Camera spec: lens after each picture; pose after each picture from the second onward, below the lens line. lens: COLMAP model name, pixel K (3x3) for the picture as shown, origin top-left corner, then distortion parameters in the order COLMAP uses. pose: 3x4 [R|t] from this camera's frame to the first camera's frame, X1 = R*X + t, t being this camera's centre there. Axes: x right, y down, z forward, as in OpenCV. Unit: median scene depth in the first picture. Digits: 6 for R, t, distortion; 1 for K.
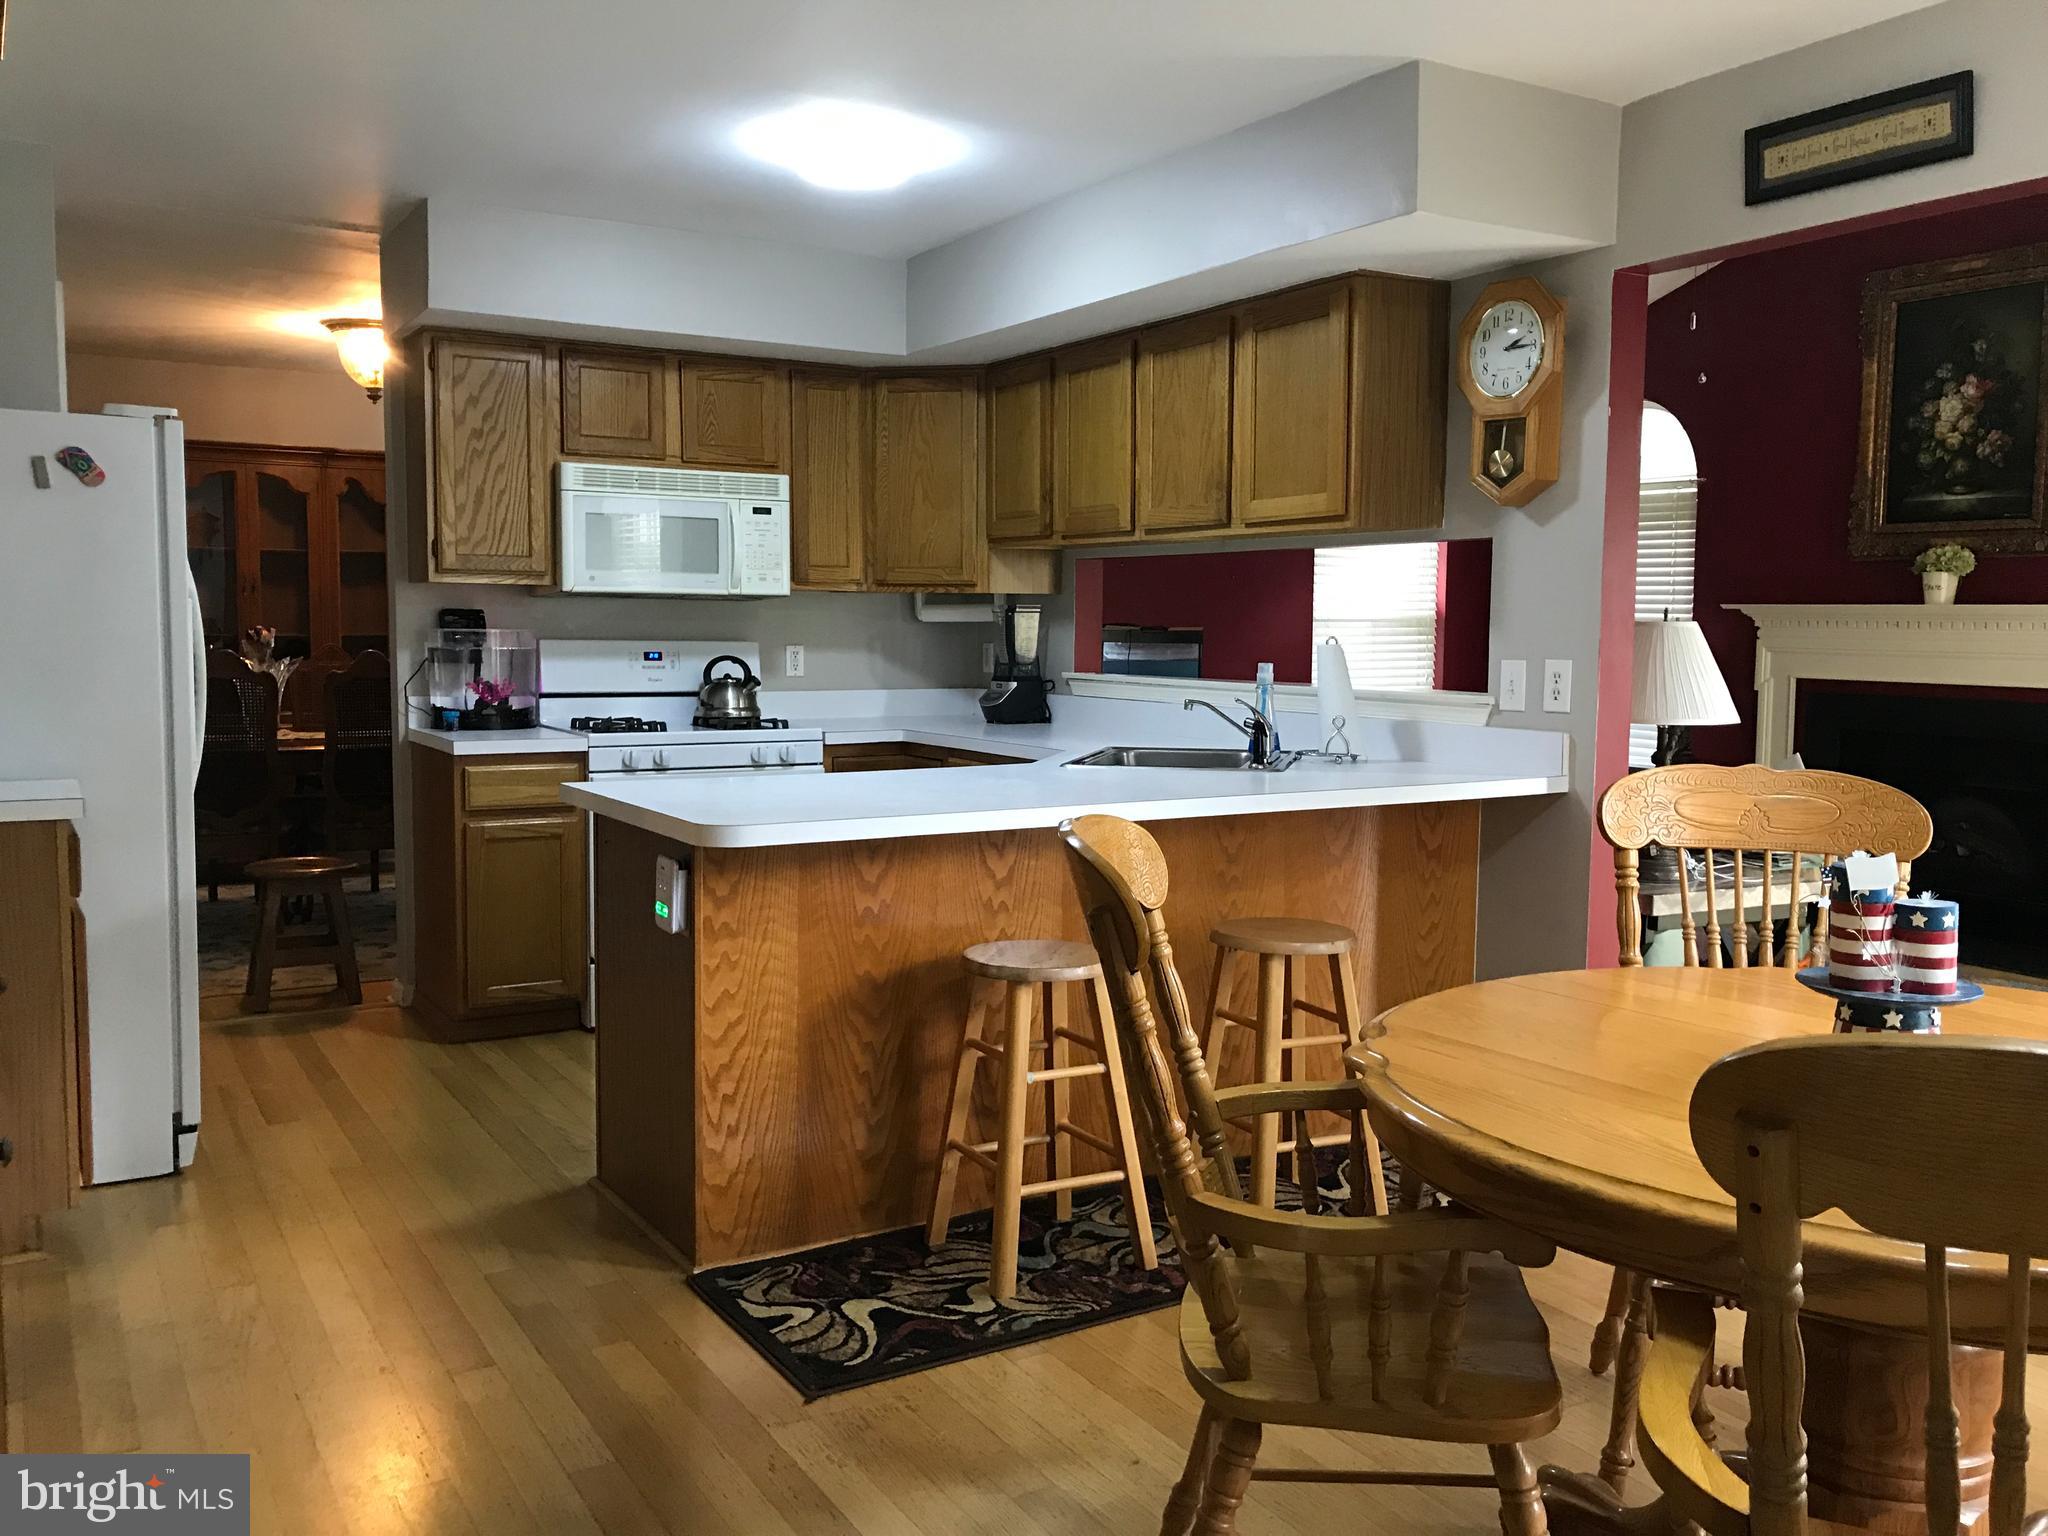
lens RADIAL K [[1692.7, 0, 1033.5], [0, 1692.7, 776.7], [0, 0, 1]] dist [0.084456, -0.263838]
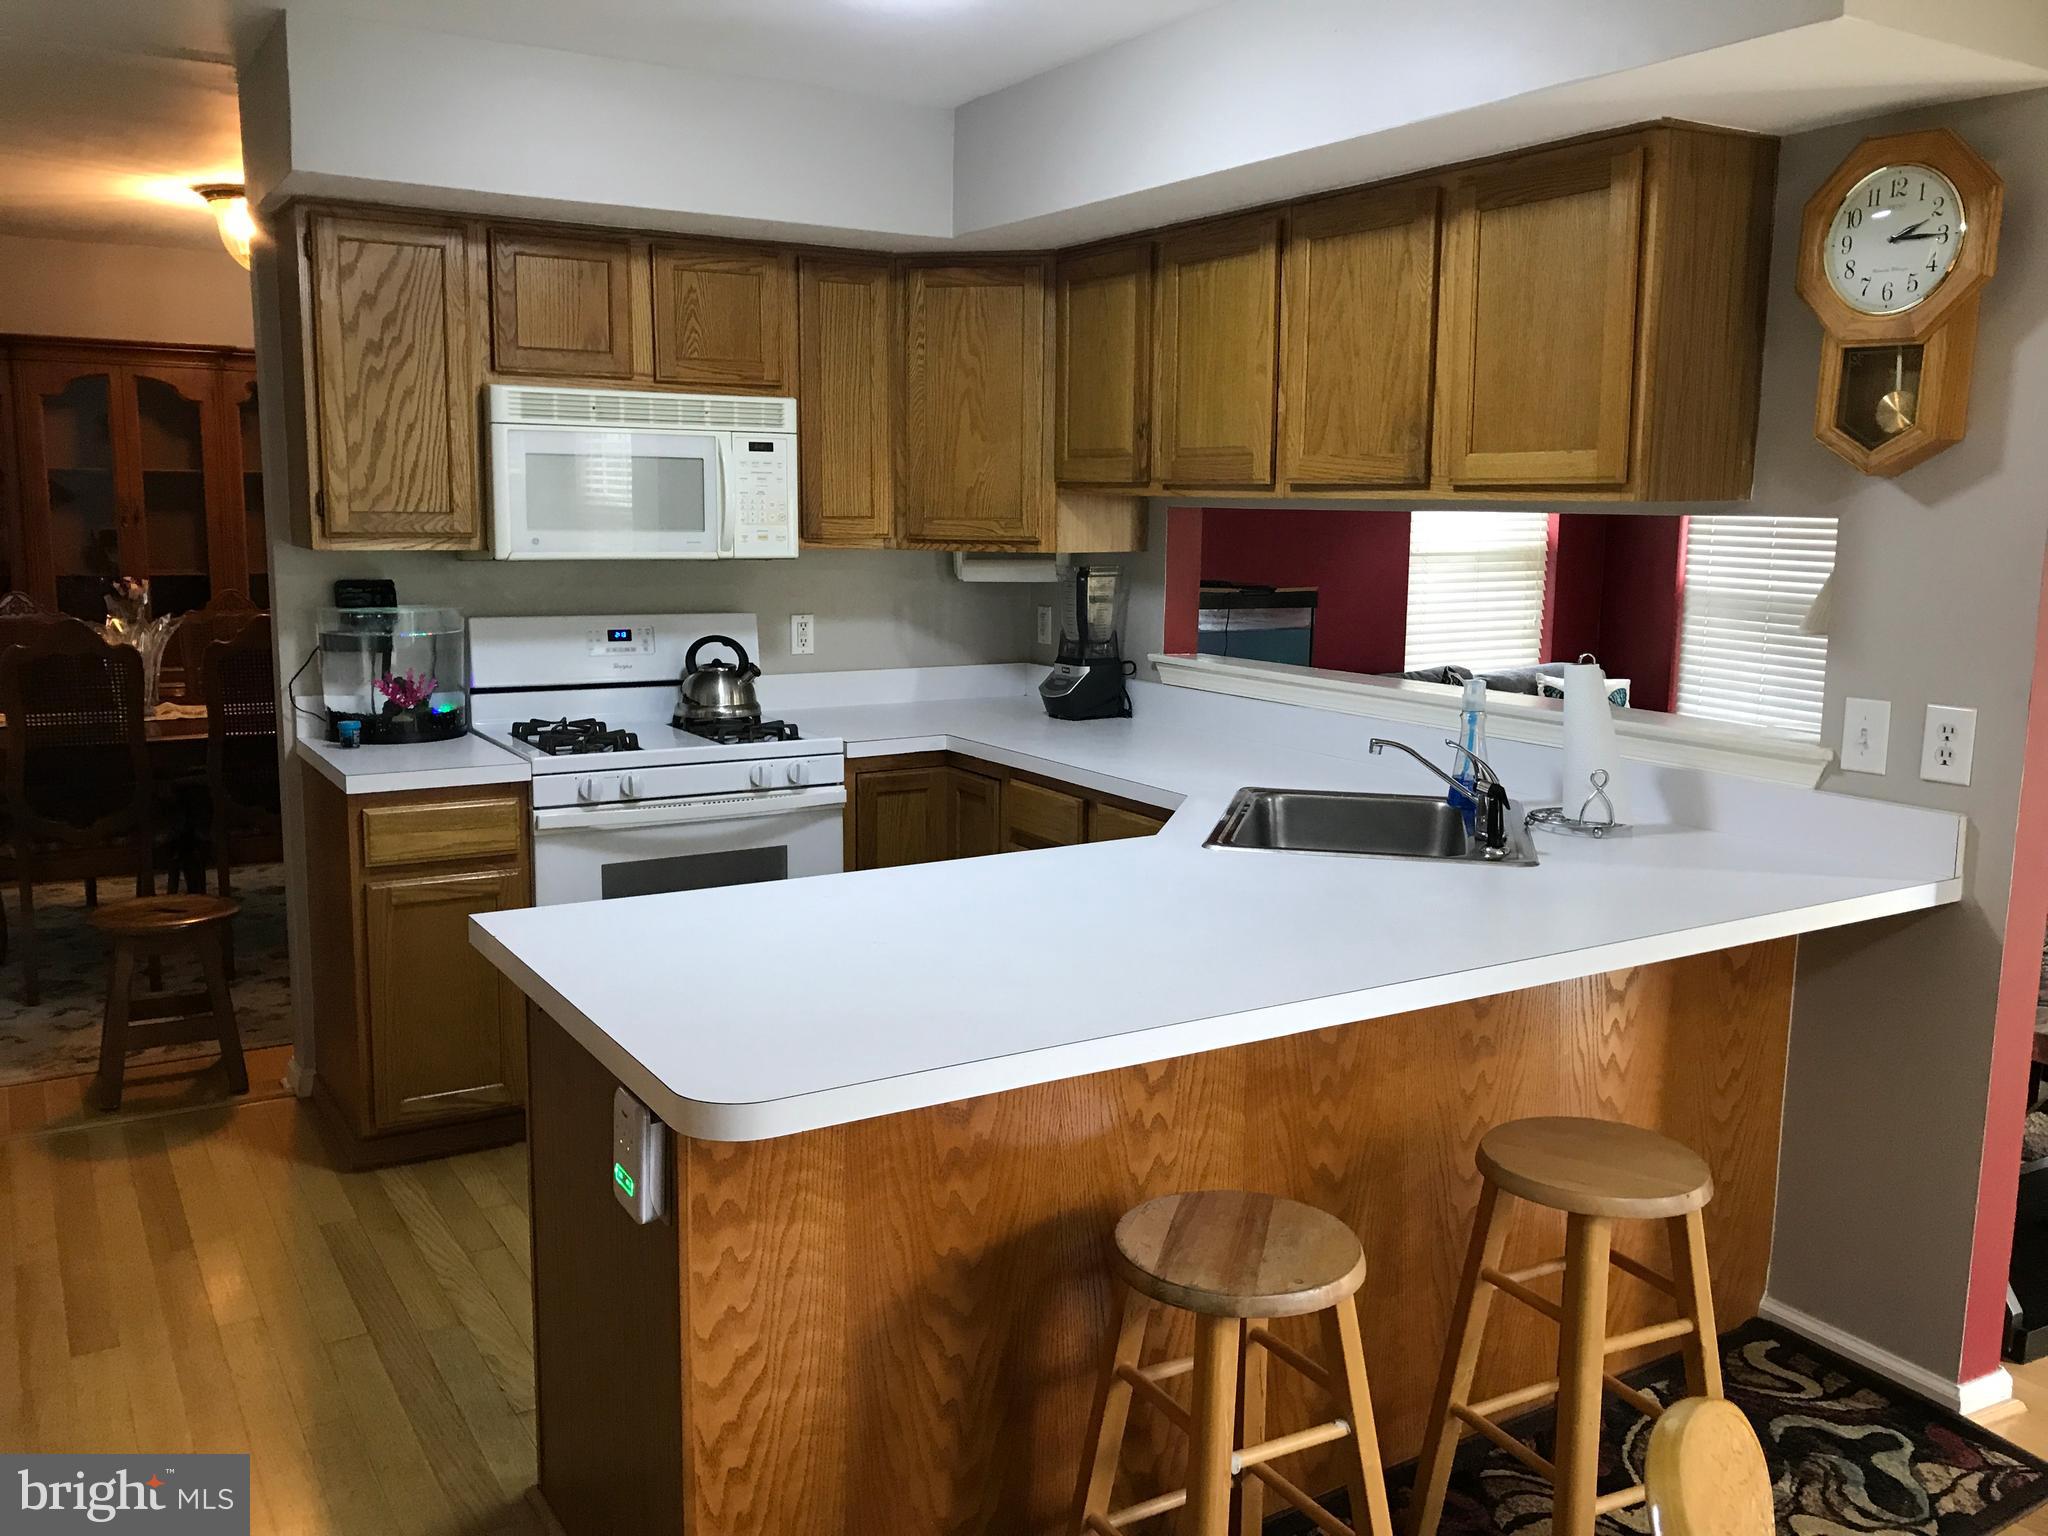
lens RADIAL K [[1708.4, 0, 1032.0], [0, 1708.4, 768.5], [0, 0, 1]] dist [0.007446, -0.007670]
pose [[0.999963, 0.001533, 0.008433, -0.048476], [-0.002070, 0.997945, 0.064050, -0.066418], [-0.008317, -0.064065, 0.997911, 0.246316]]
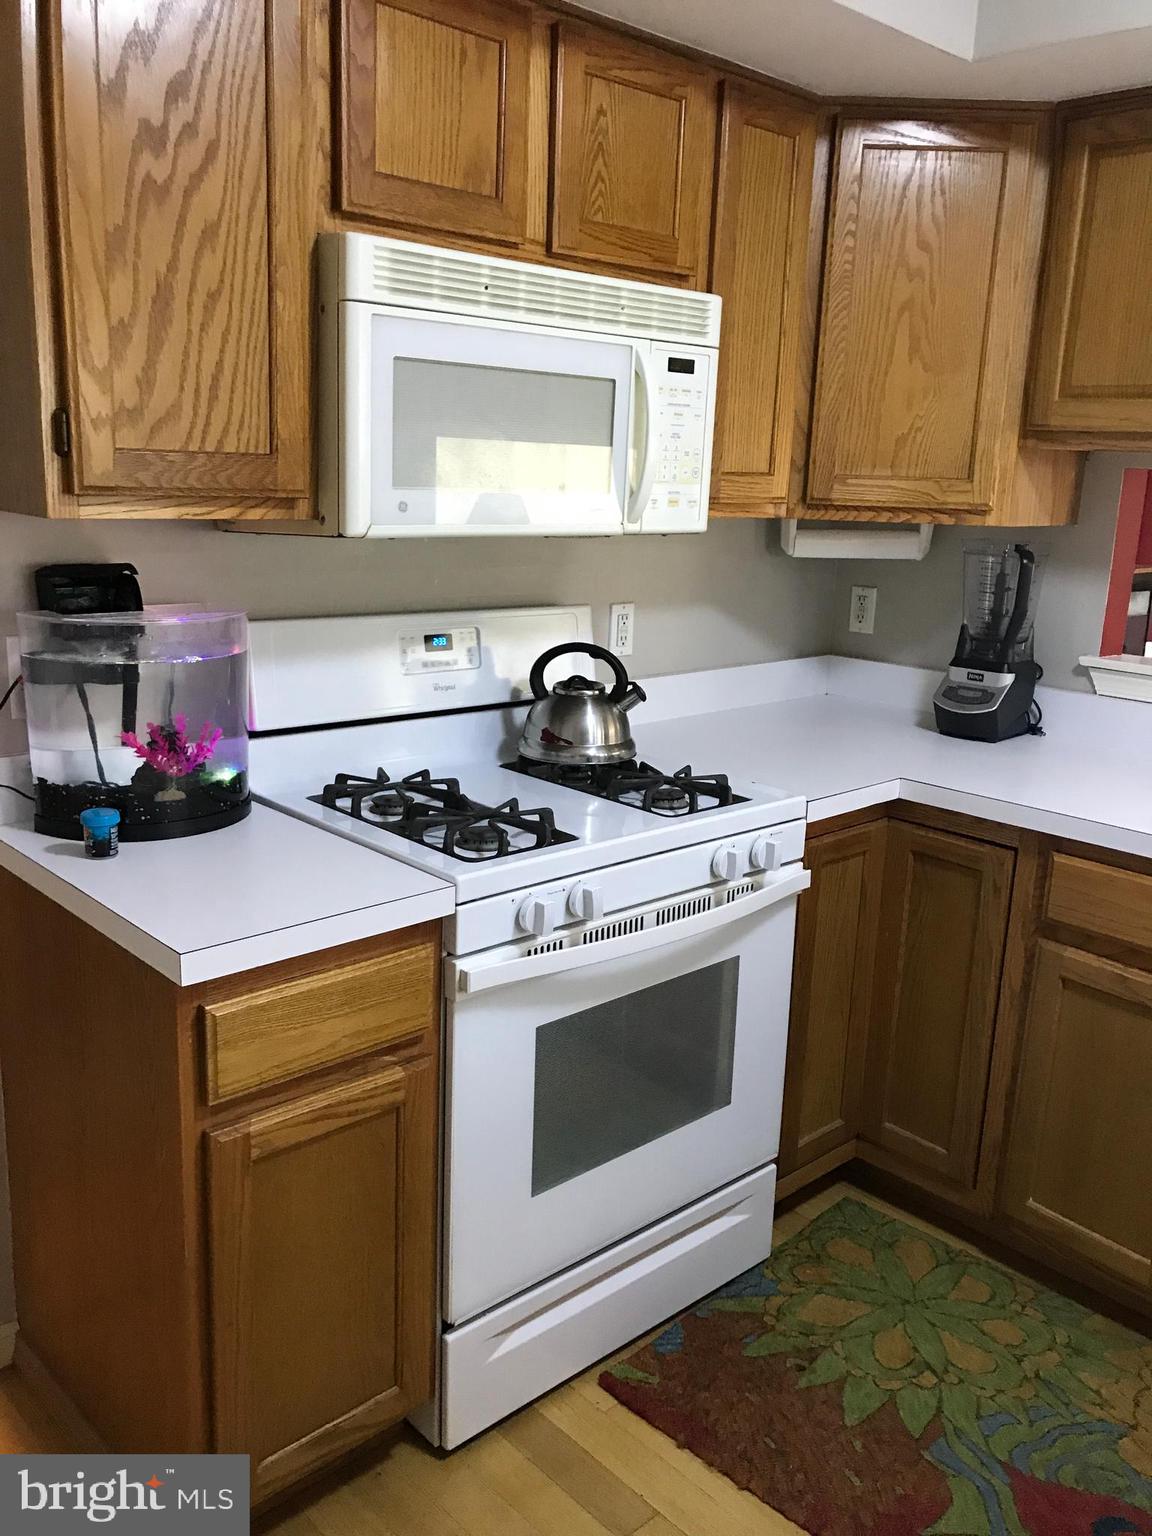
lens RADIAL K [[1285.2, 0, 574.2], [0, 1285.2, 761.3], [0, 0, 1]] dist [0.037678, 0.005196]
pose [[0.978061, -0.023388, 0.207001, -0.290524], [-0.005130, 0.990673, 0.136168, -0.097271], [-0.208255, -0.134242, 0.968818, 0.652985]]
